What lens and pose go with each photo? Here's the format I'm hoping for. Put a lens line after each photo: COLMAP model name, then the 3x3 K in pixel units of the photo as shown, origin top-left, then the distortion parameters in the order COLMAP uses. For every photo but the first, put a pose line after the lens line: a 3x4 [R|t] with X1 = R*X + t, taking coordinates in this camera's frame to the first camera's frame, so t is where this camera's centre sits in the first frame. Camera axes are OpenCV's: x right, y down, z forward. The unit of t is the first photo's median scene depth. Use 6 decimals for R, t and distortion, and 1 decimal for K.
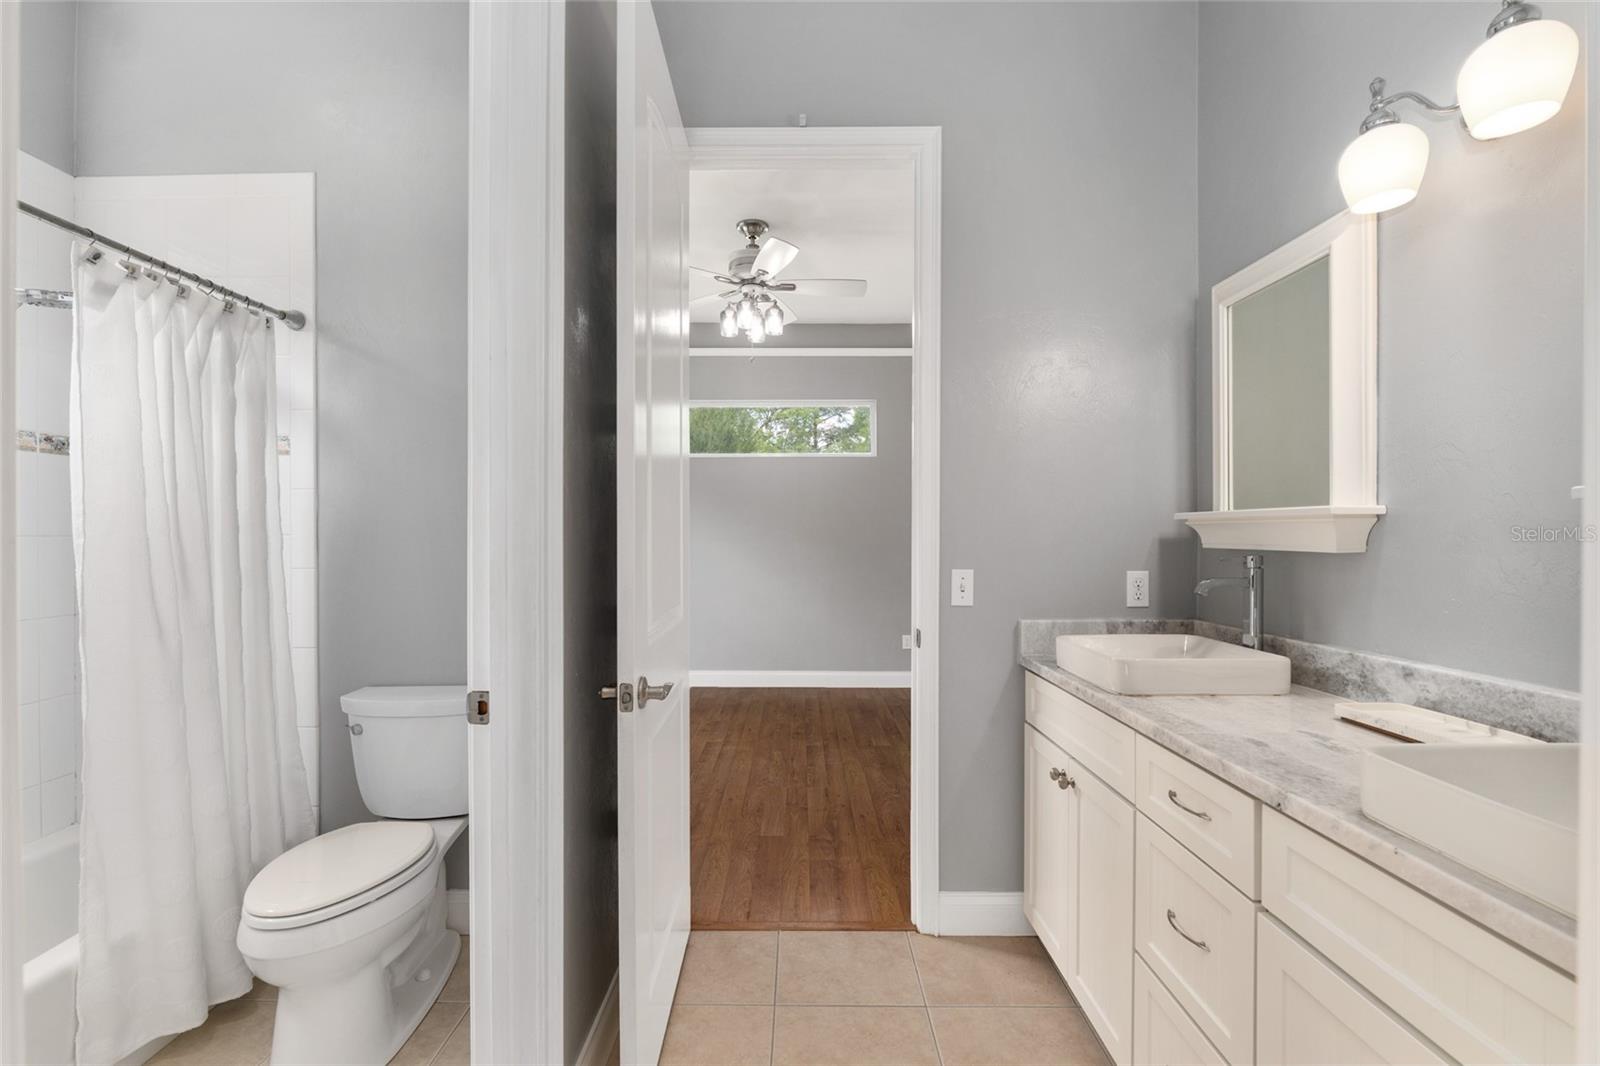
lens RADIAL K [[696.1, 0, 795.6], [0, 696.1, 535.5], [0, 0, 1]] dist [-0.005875, -0.001422]
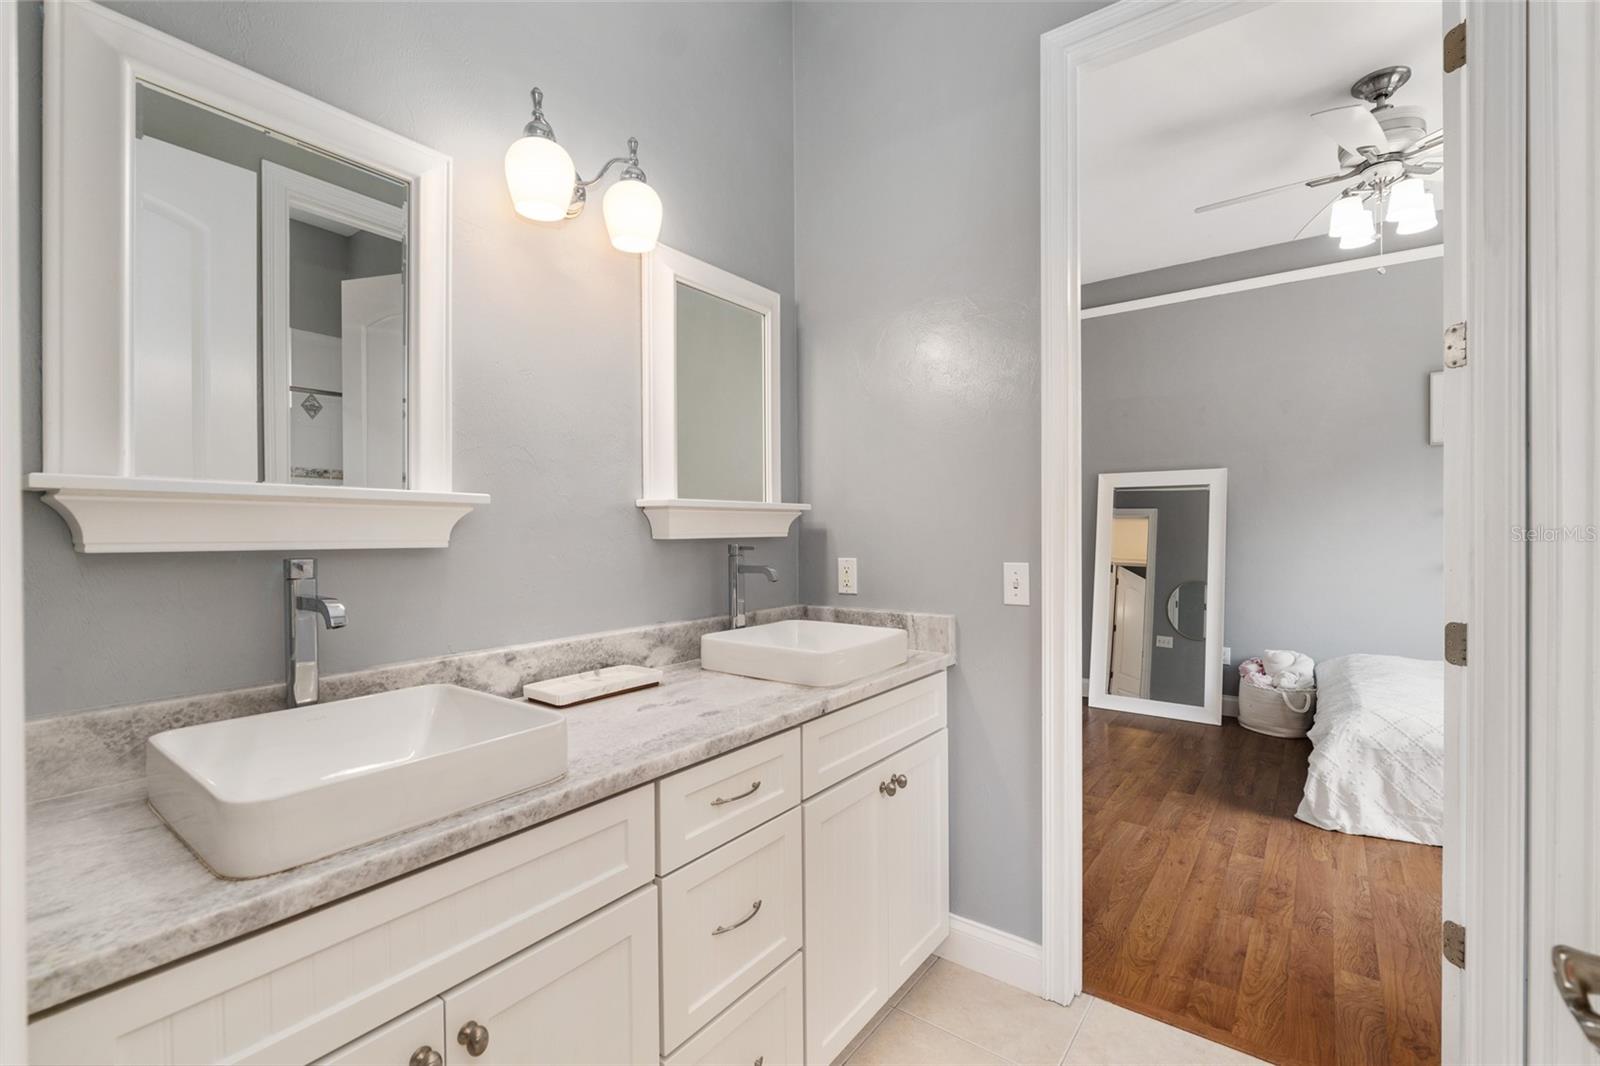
lens RADIAL K [[696.1, 0, 795.1], [0, 696.1, 536.1], [0, 0, 1]] dist [-0.005875, -0.001422]
pose [[-0.796094, 0.002225, 0.605168, -0.103564], [0.007193, 0.999957, 0.005786, 0.011807], [-0.605130, 0.008959, -0.796077, 1.697557]]
